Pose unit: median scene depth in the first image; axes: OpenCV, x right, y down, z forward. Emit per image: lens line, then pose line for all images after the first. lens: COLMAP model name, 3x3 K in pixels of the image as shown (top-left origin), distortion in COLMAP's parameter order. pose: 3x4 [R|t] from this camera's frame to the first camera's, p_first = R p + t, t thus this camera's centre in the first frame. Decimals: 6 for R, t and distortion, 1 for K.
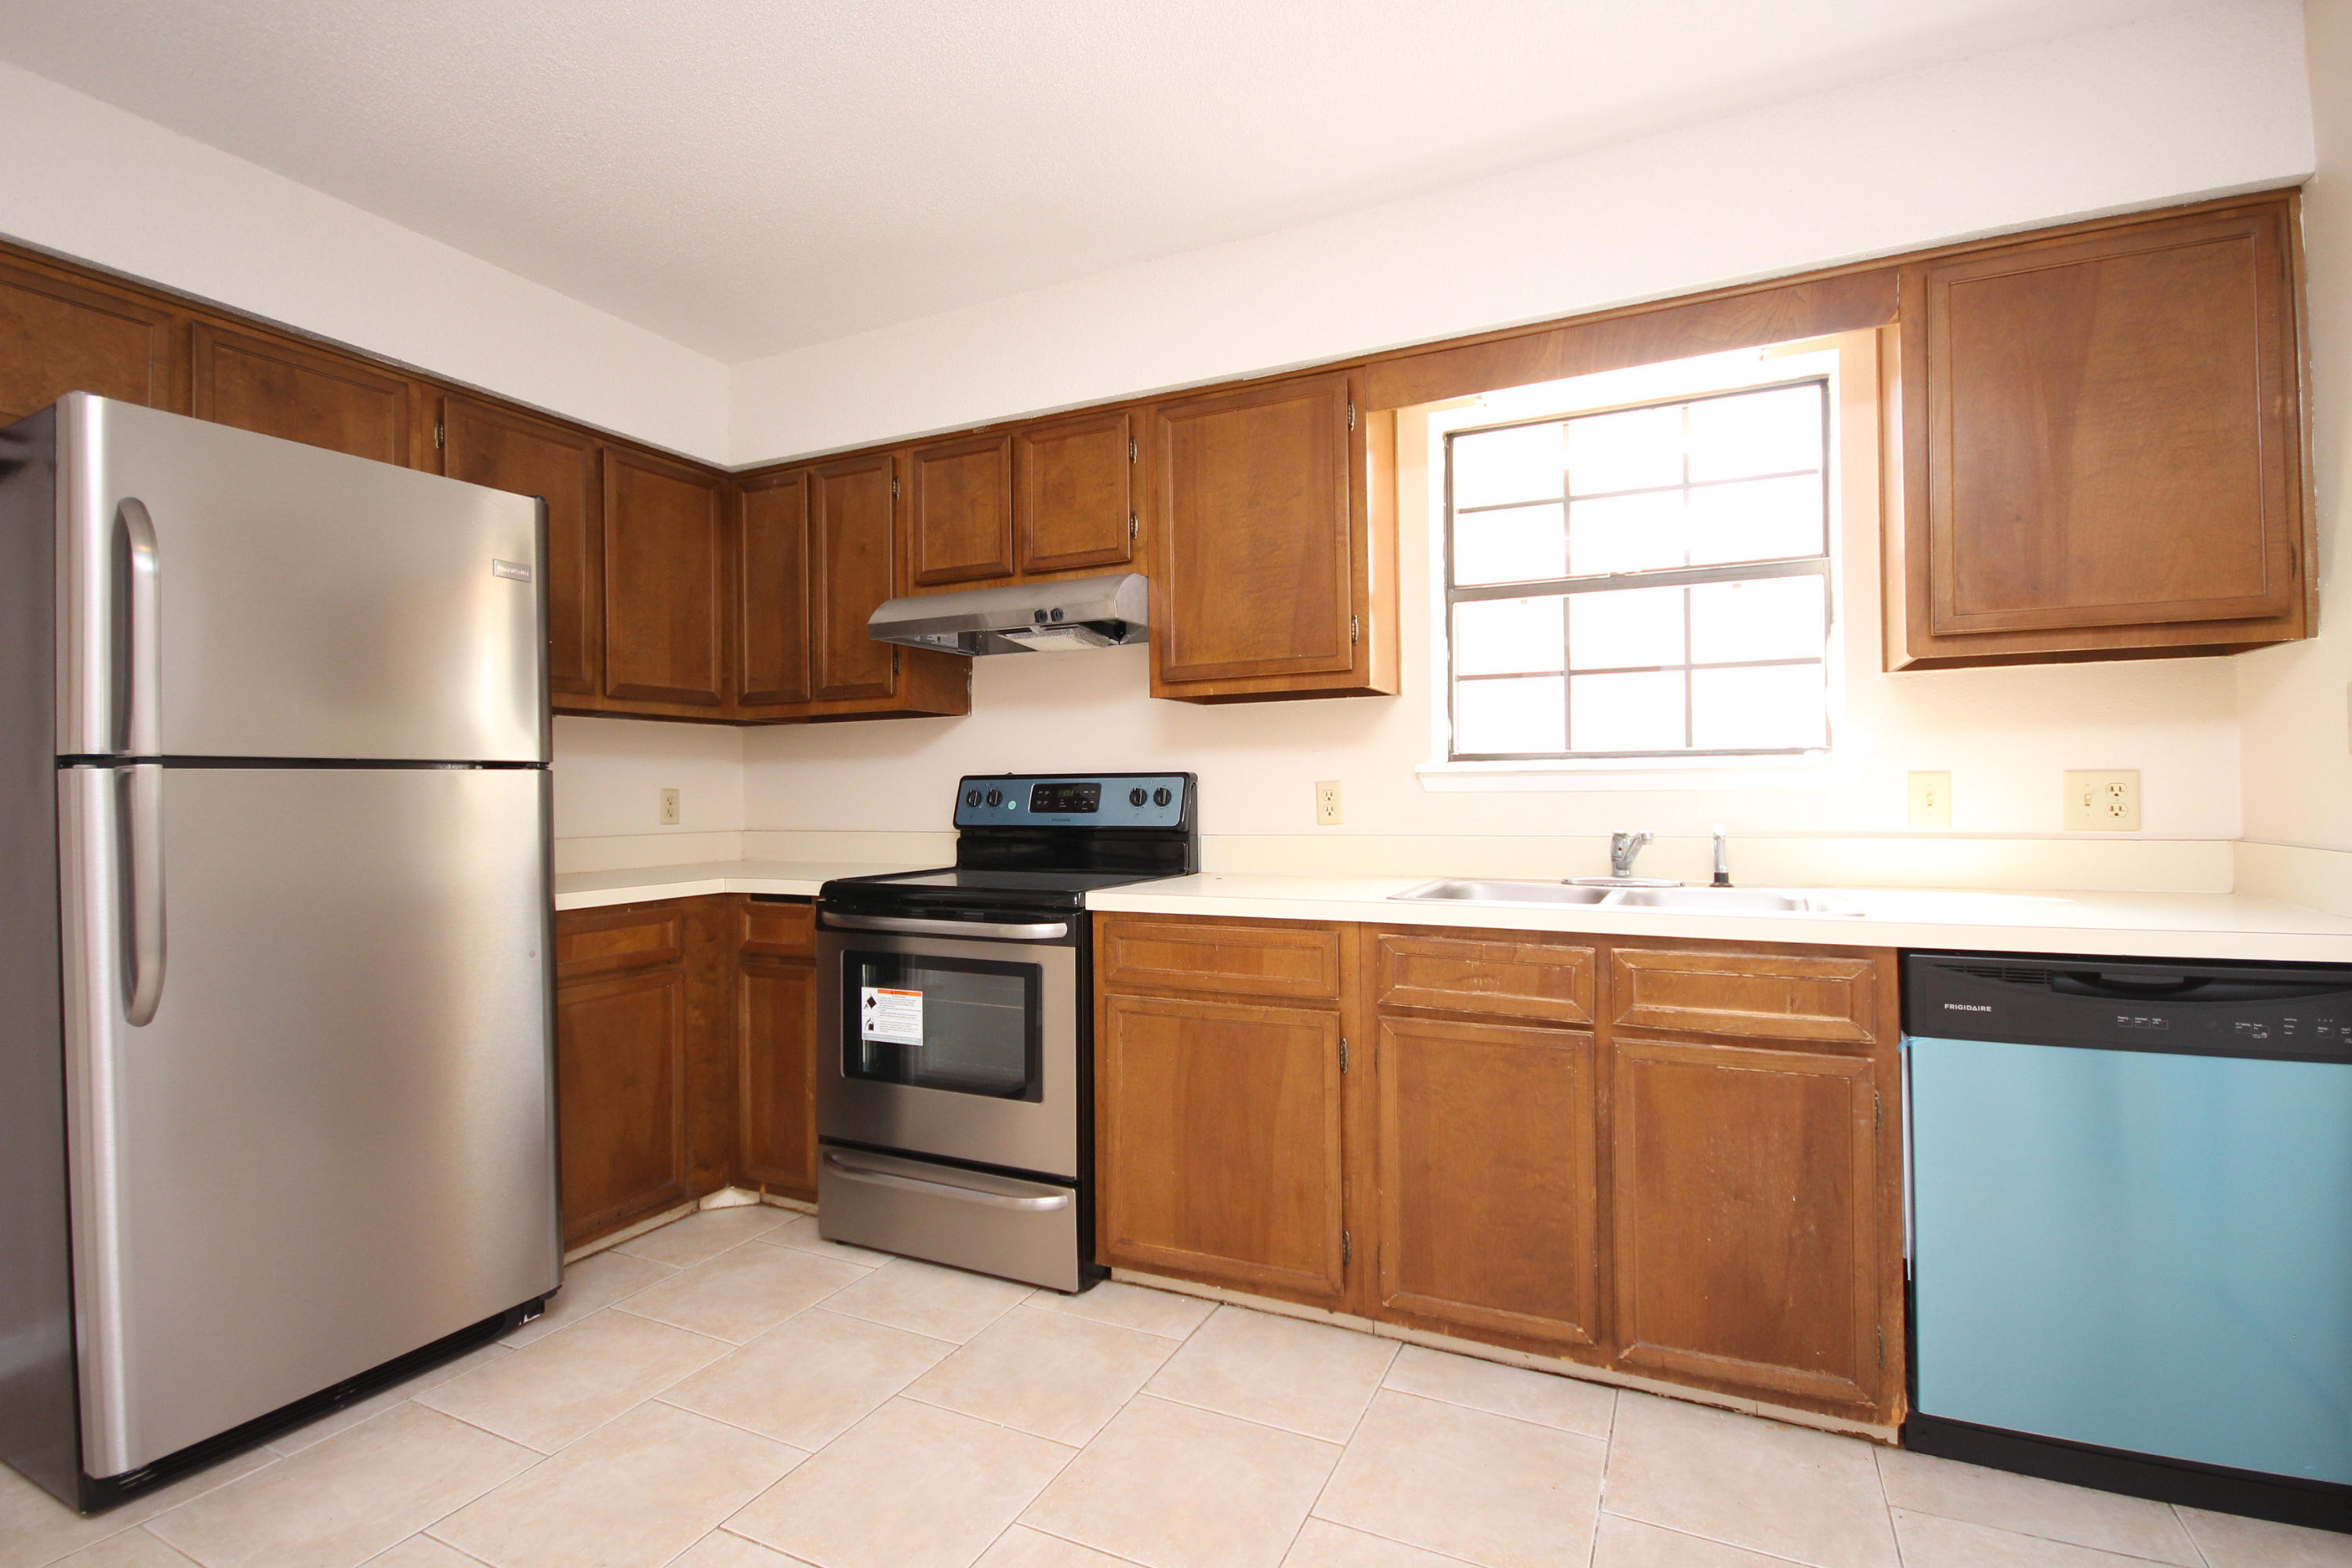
lens RADIAL K [[1081.6, 0, 1183.6], [0, 1081.6, 785.8], [0, 0, 1]] dist [-0.001606, -0.004196]
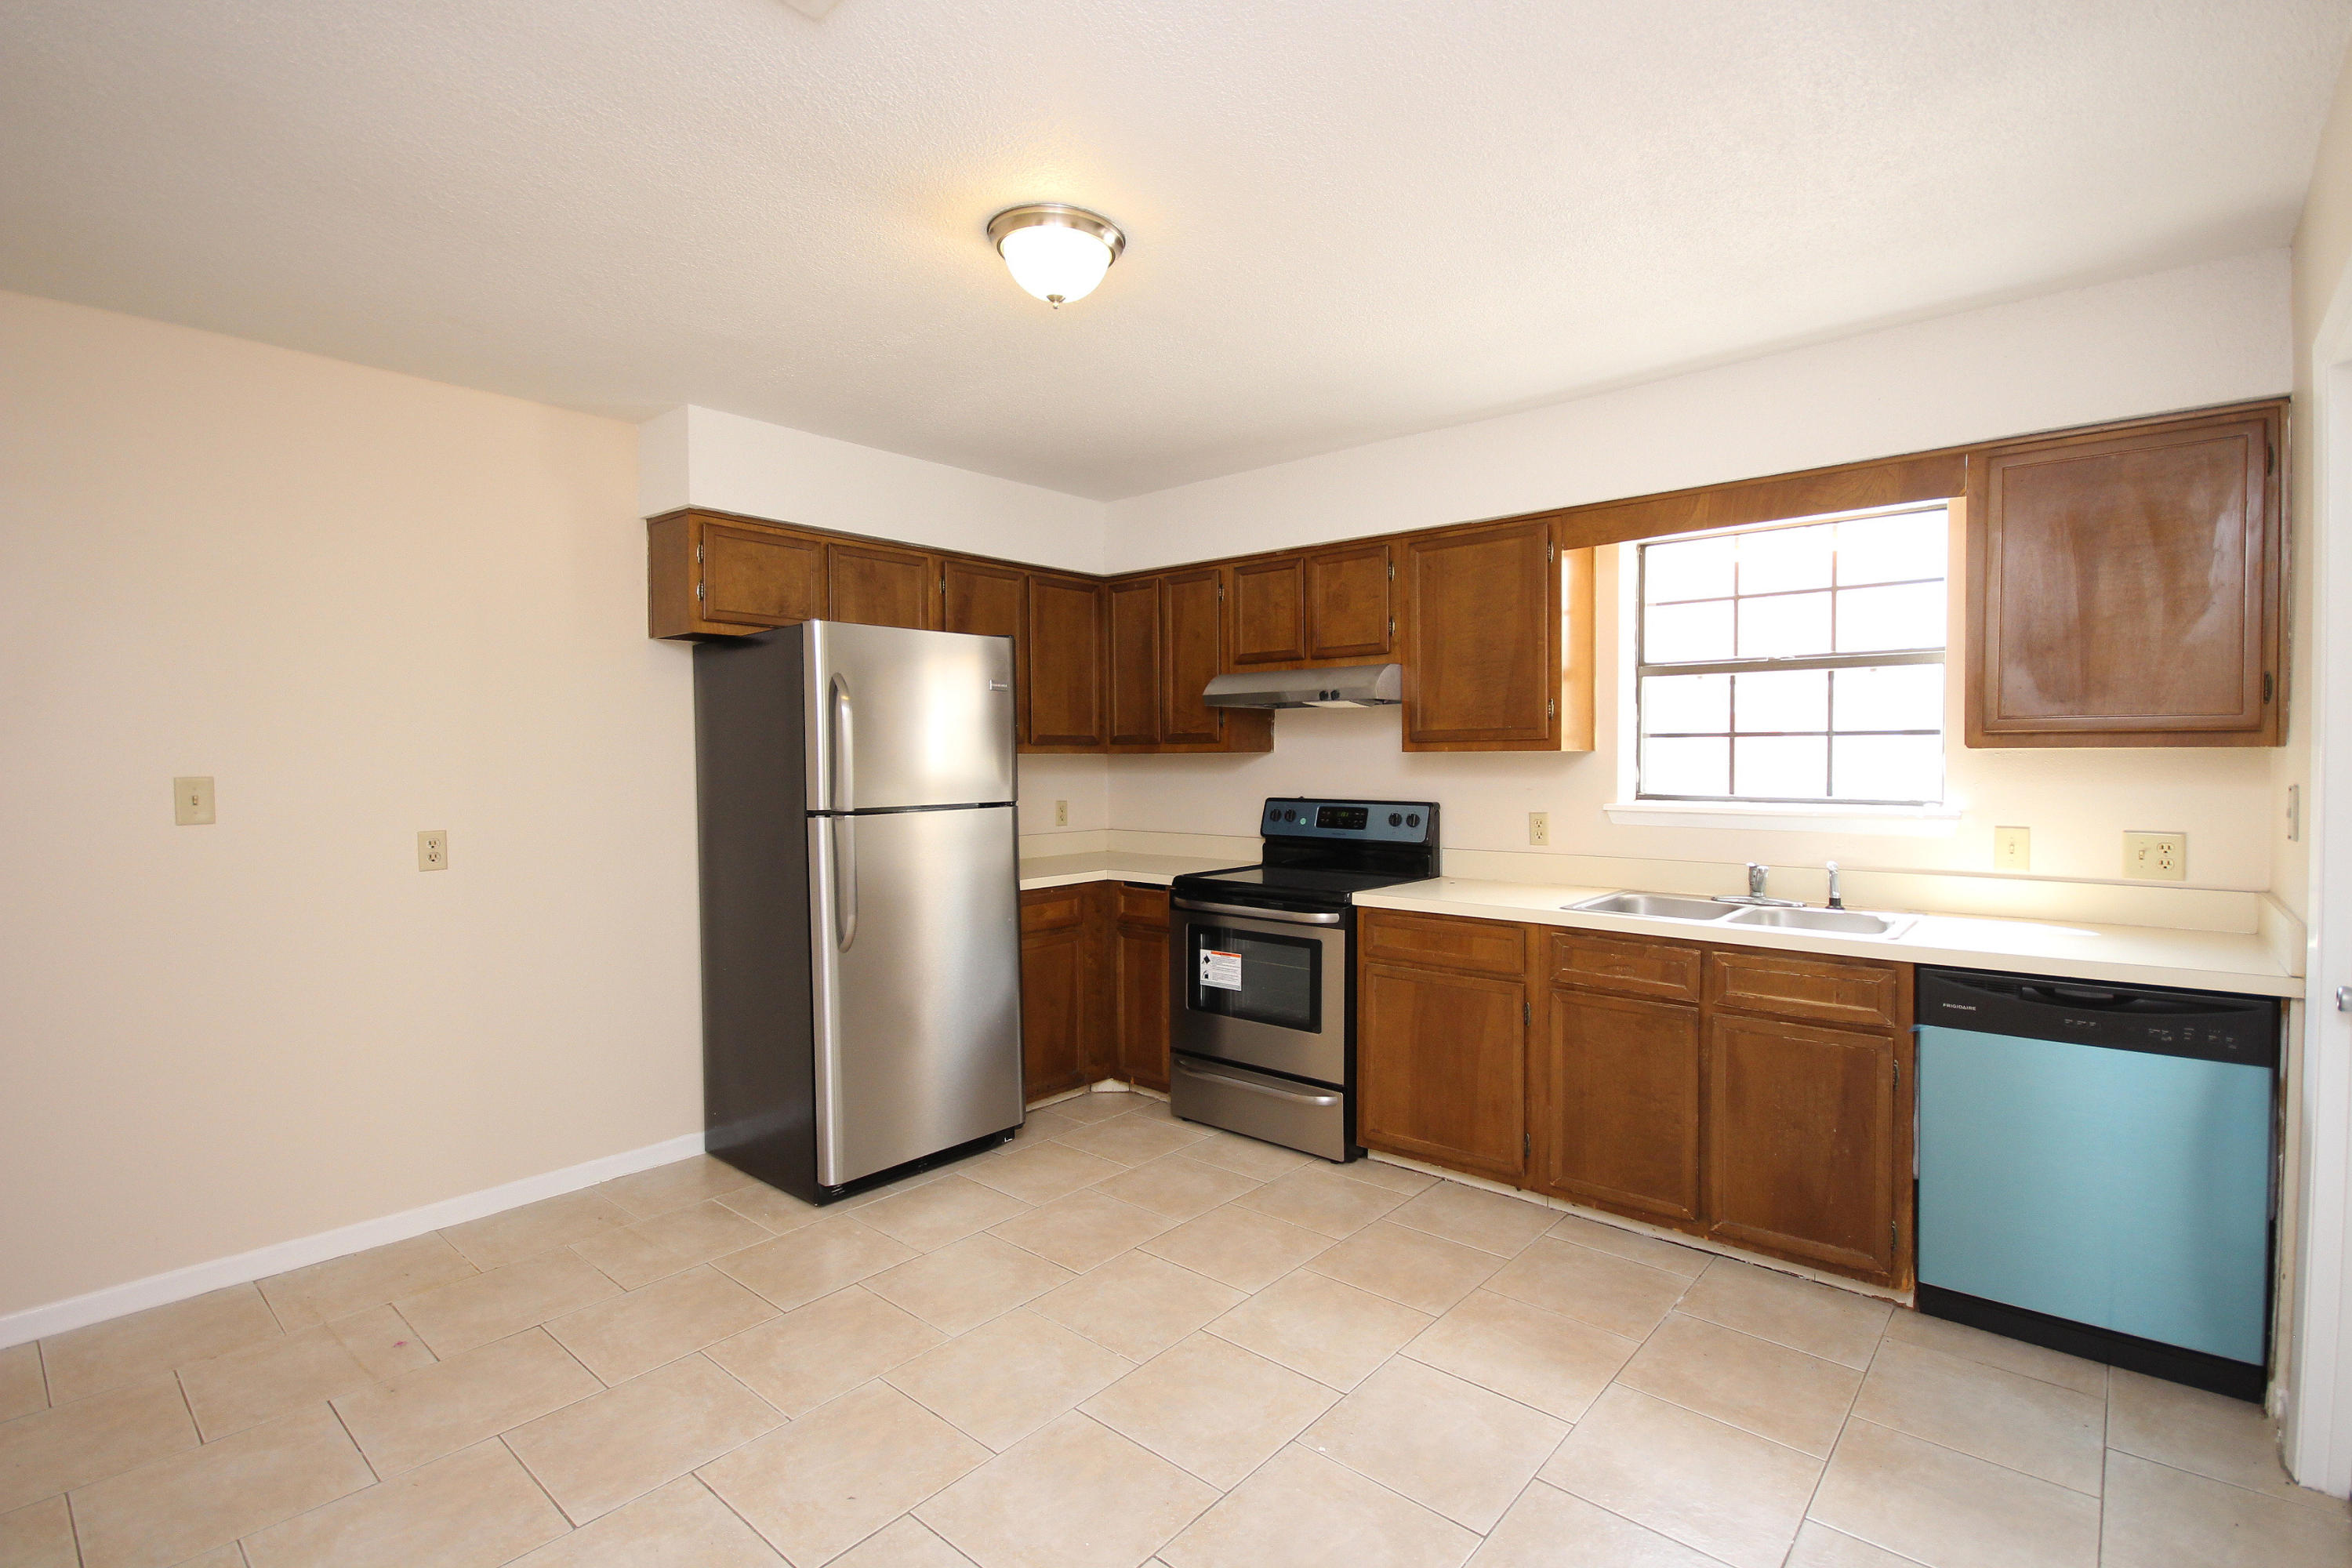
lens RADIAL K [[1086.9, 0, 1184.1], [0, 1086.9, 788.1], [0, 0, 1]] dist [-0.004293, 0.000602]
pose [[0.964454, 0.013286, -0.263917, 0.073361], [-0.003514, 0.999292, 0.037462, -0.093636], [0.264227, -0.035203, 0.963818, -0.451122]]
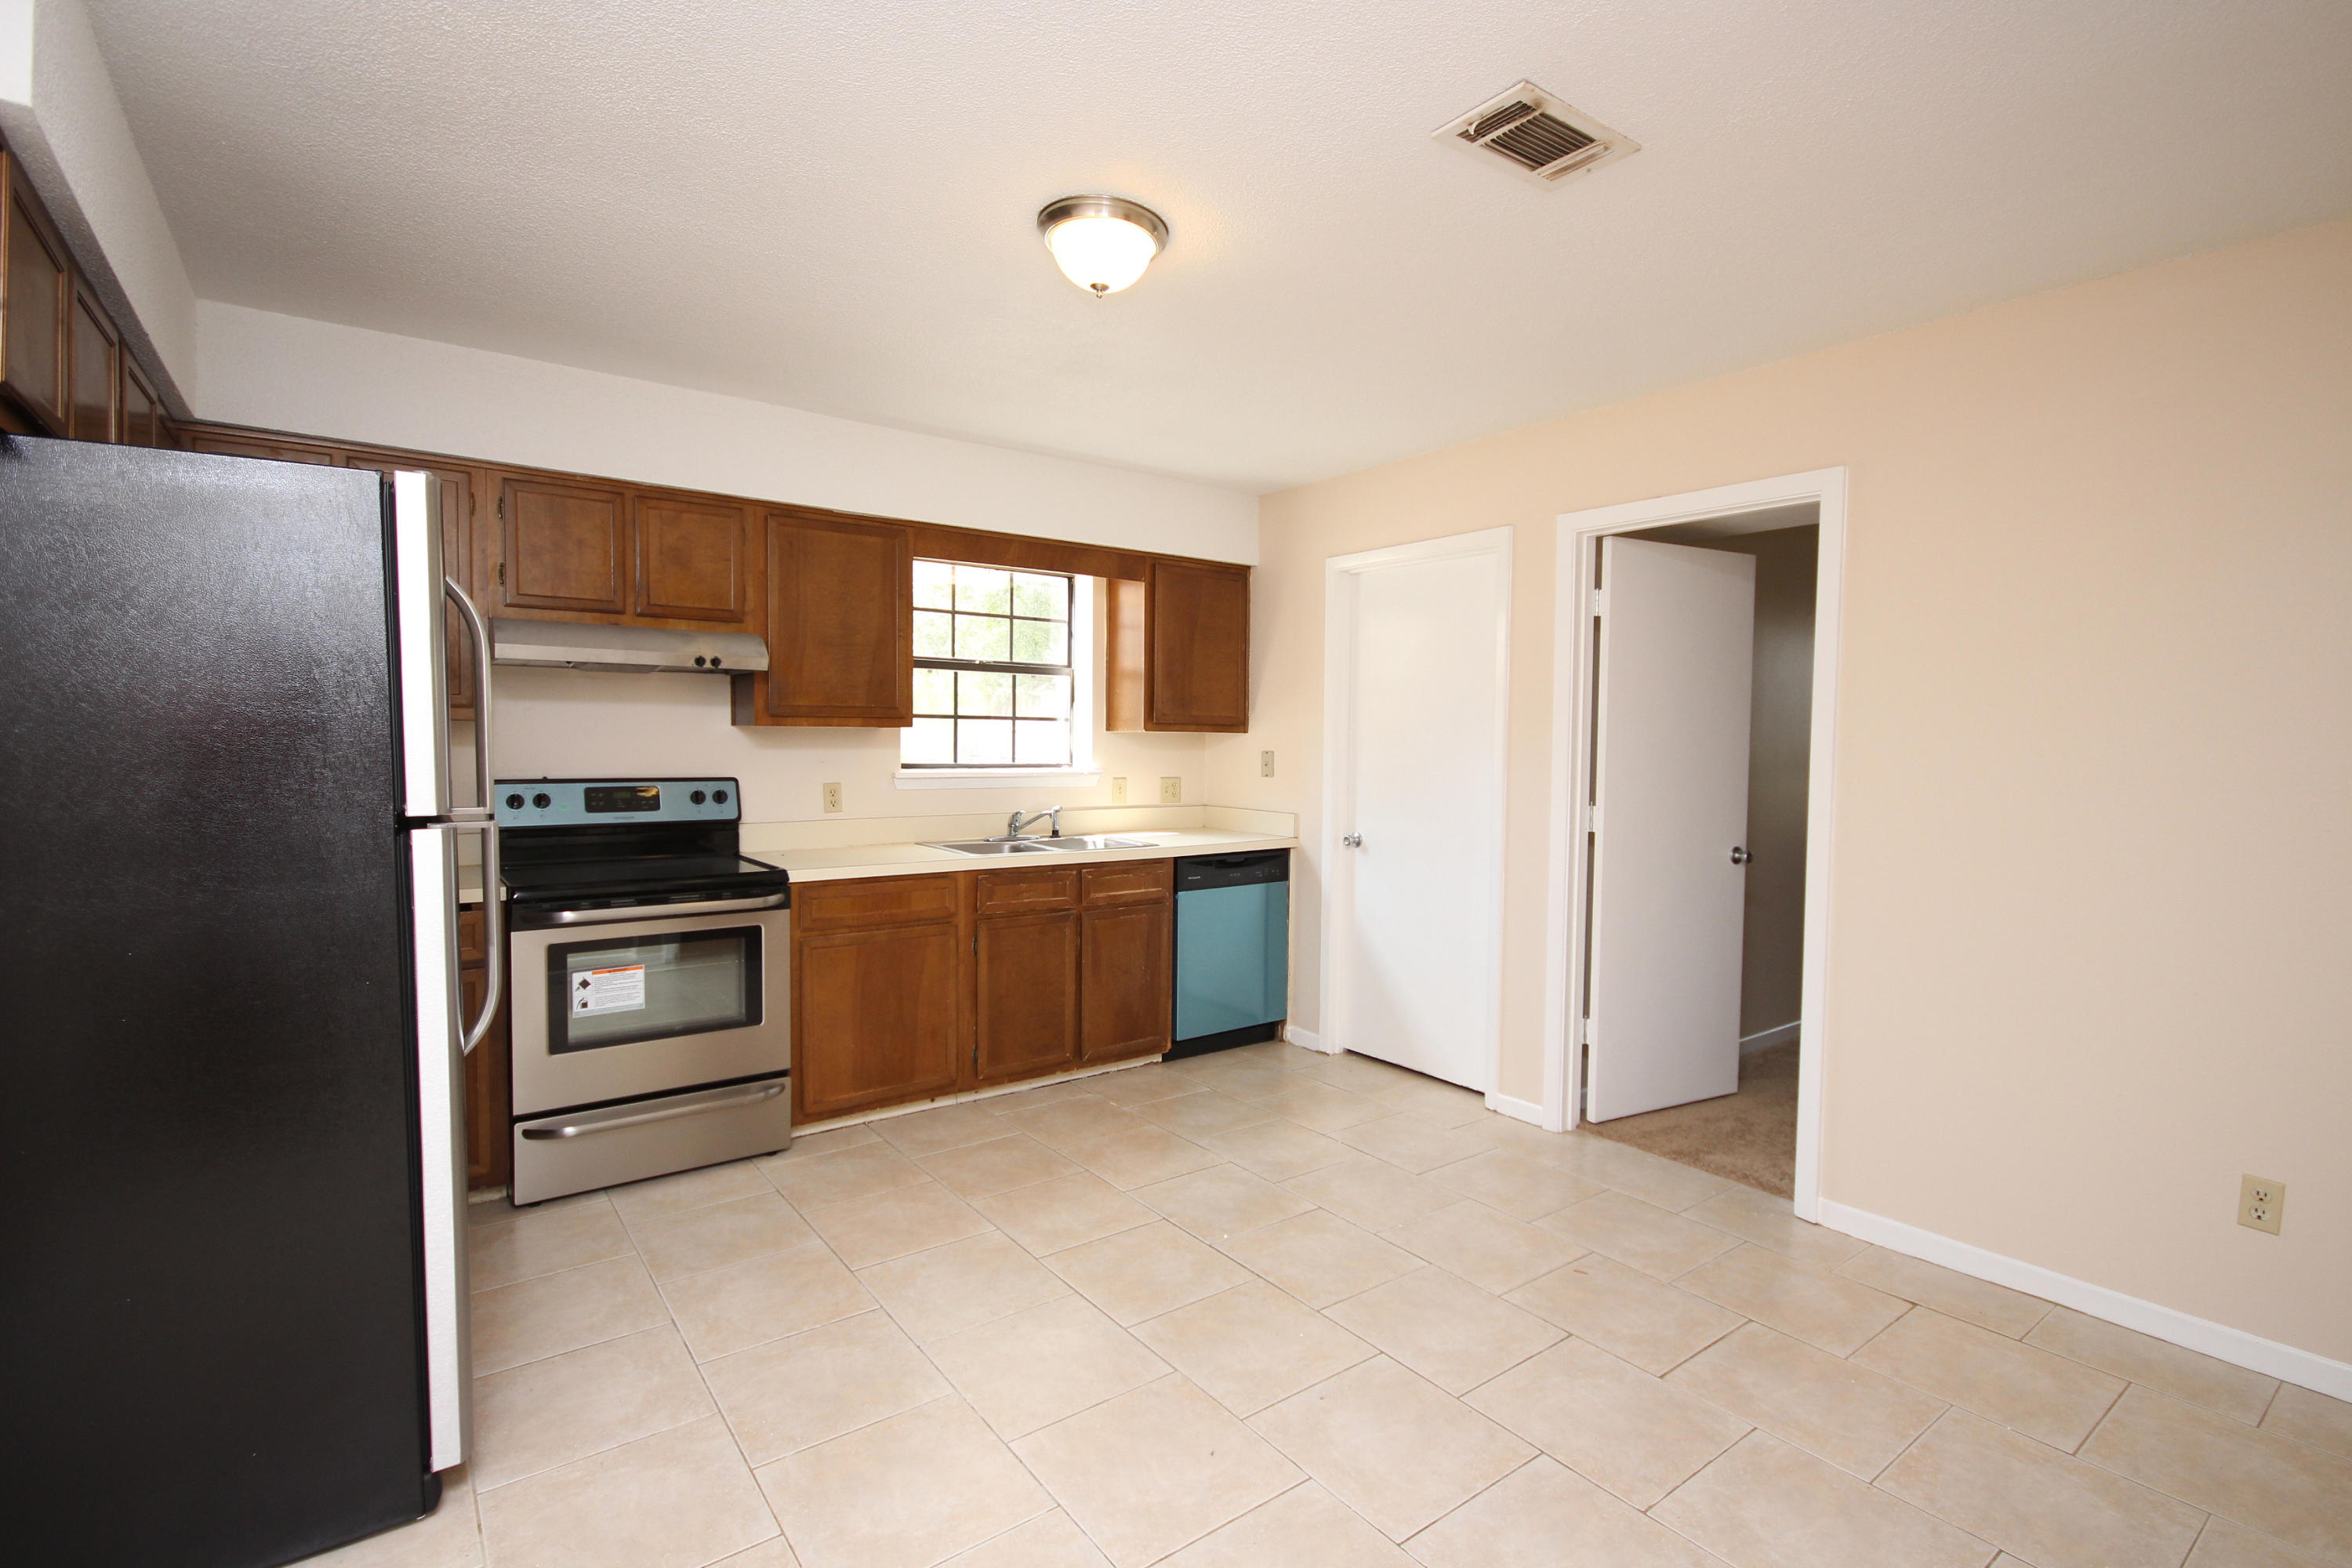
lens RADIAL K [[1086.9, 0, 1184.1], [0, 1086.9, 788.1], [0, 0, 1]] dist [-0.004293, 0.000602]
pose [[0.460397, -0.026682, 0.887312, -1.072328], [-0.023172, 0.998846, 0.042059, -0.079111], [-0.887411, -0.039924, 0.459248, -0.108245]]
